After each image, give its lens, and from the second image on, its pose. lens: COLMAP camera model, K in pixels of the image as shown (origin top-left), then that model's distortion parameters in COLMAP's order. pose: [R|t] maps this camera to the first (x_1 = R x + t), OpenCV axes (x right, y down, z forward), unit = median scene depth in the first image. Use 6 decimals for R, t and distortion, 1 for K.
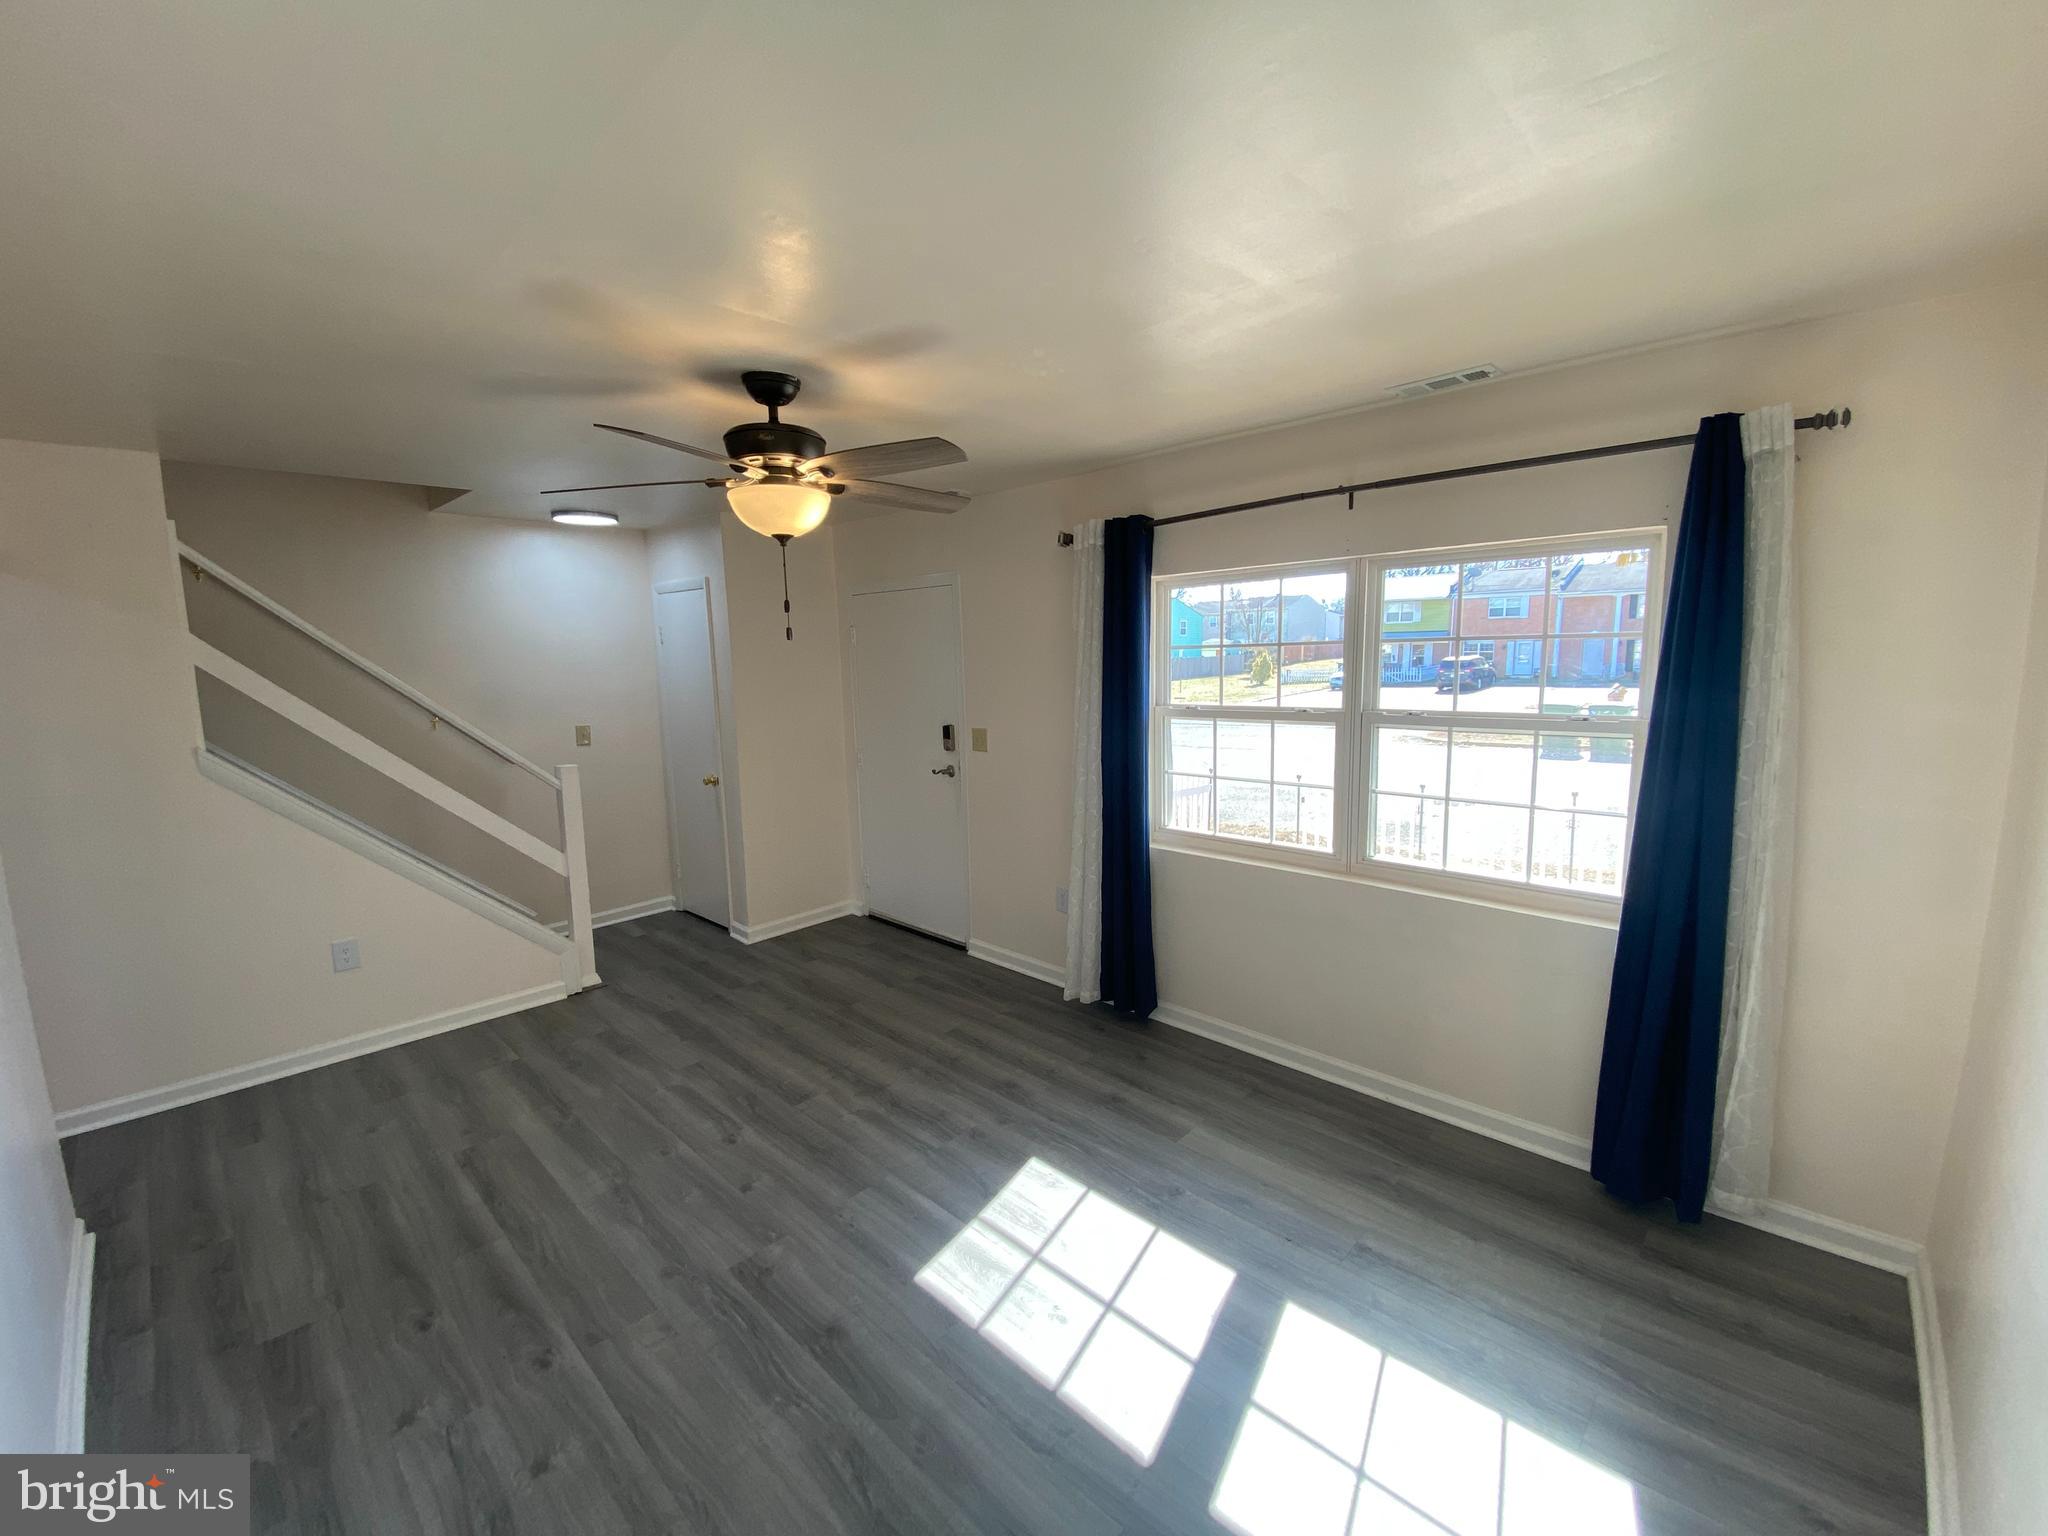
lens RADIAL K [[836.7, 0, 1019.8], [0, 836.7, 765.7], [0, 0, 1]] dist [0.017574, -0.017098]
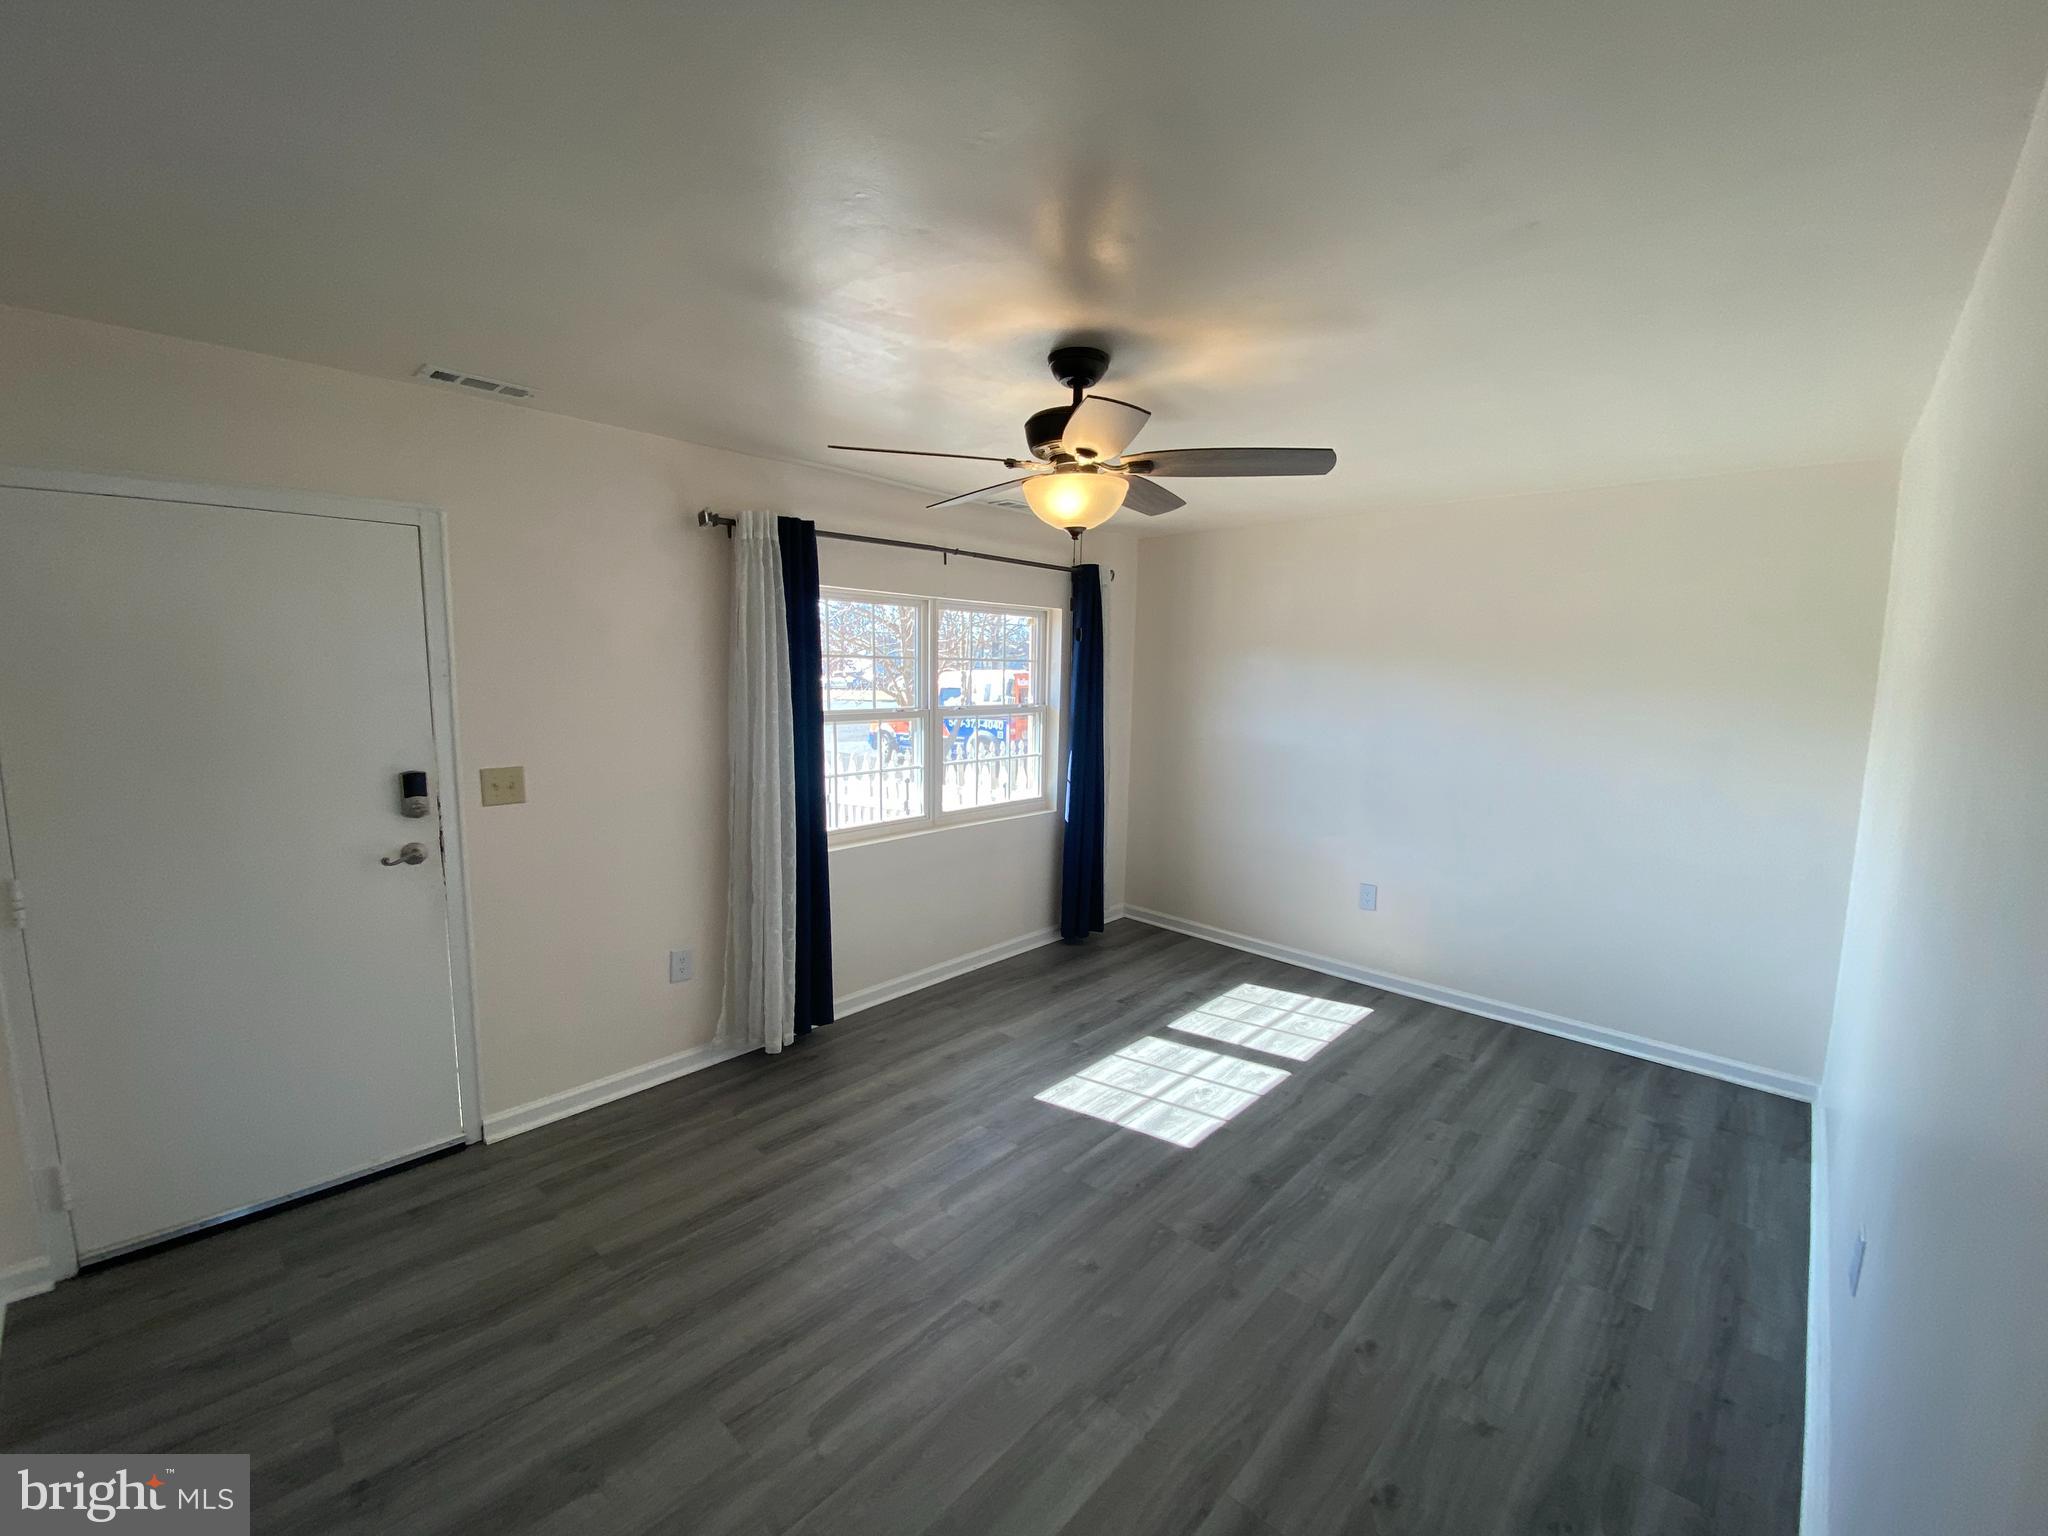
lens RADIAL K [[836.7, 0, 1027.2], [0, 836.7, 763.3], [0, 0, 1]] dist [0.017574, -0.017098]
pose [[-0.022437, -0.096496, 0.995080, -1.088685], [0.121432, 0.987699, 0.098518, -0.101881], [-0.992346, 0.123045, -0.010443, 0.967000]]
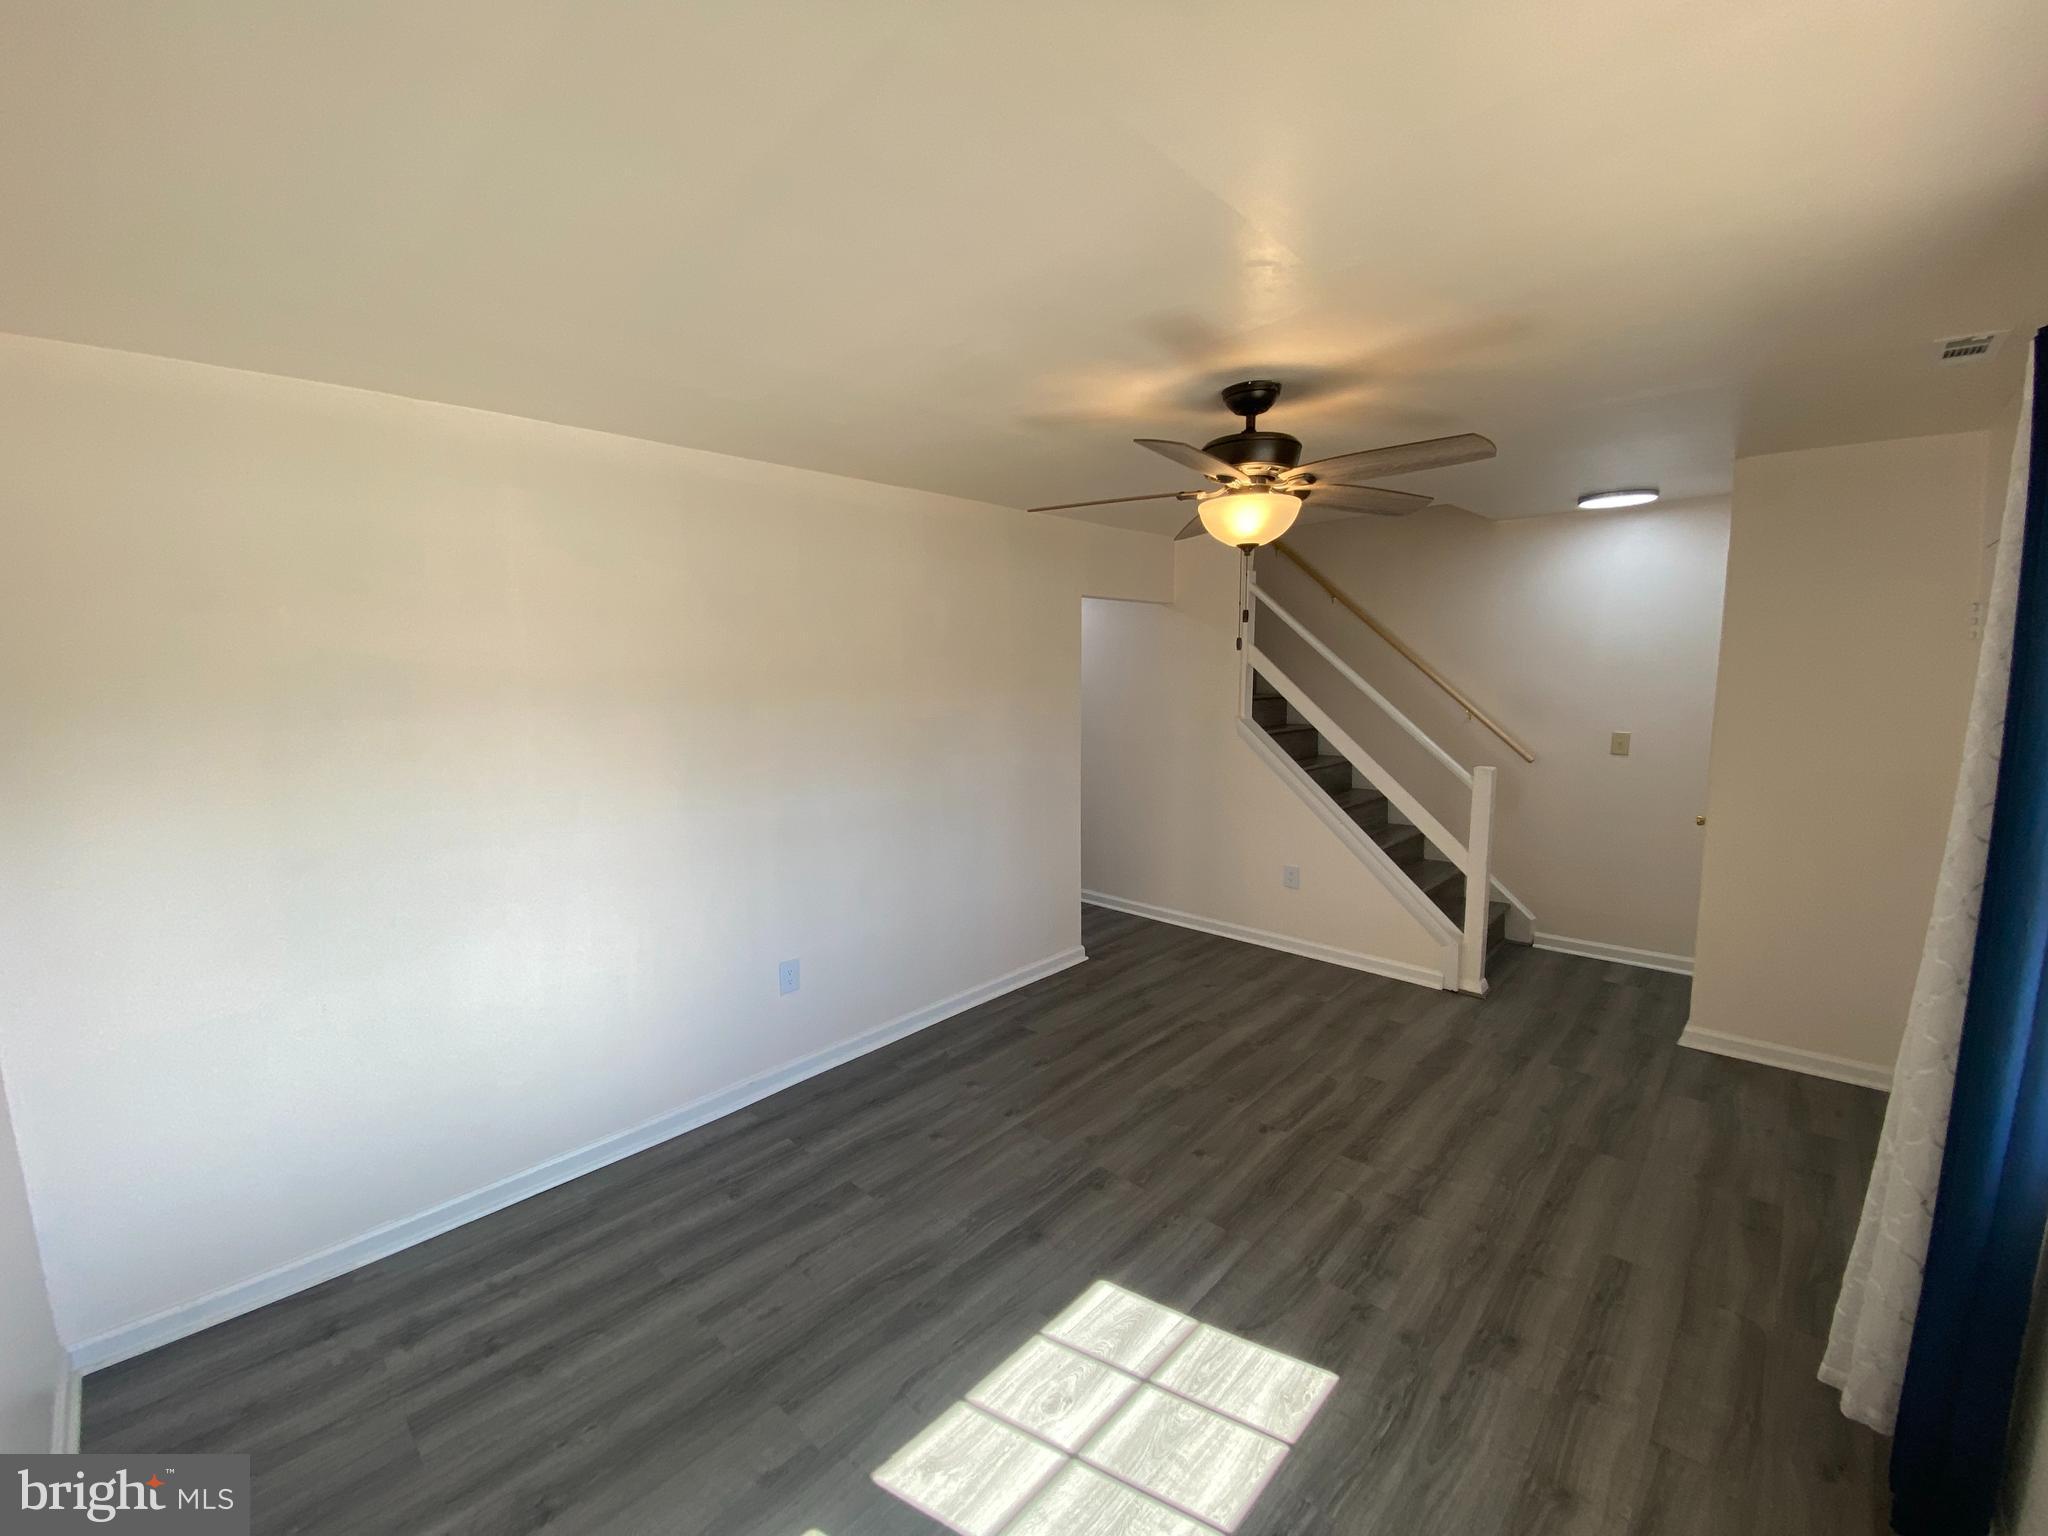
lens RADIAL K [[836.7, 0, 1025.1], [0, 836.7, 755.3], [0, 0, 1]] dist [0.017574, -0.017098]
pose [[0.012077, 0.130886, -0.991324, 0.651233], [-0.123449, 0.984007, 0.128416, -0.110309], [0.992277, 0.120827, 0.028042, 0.654674]]
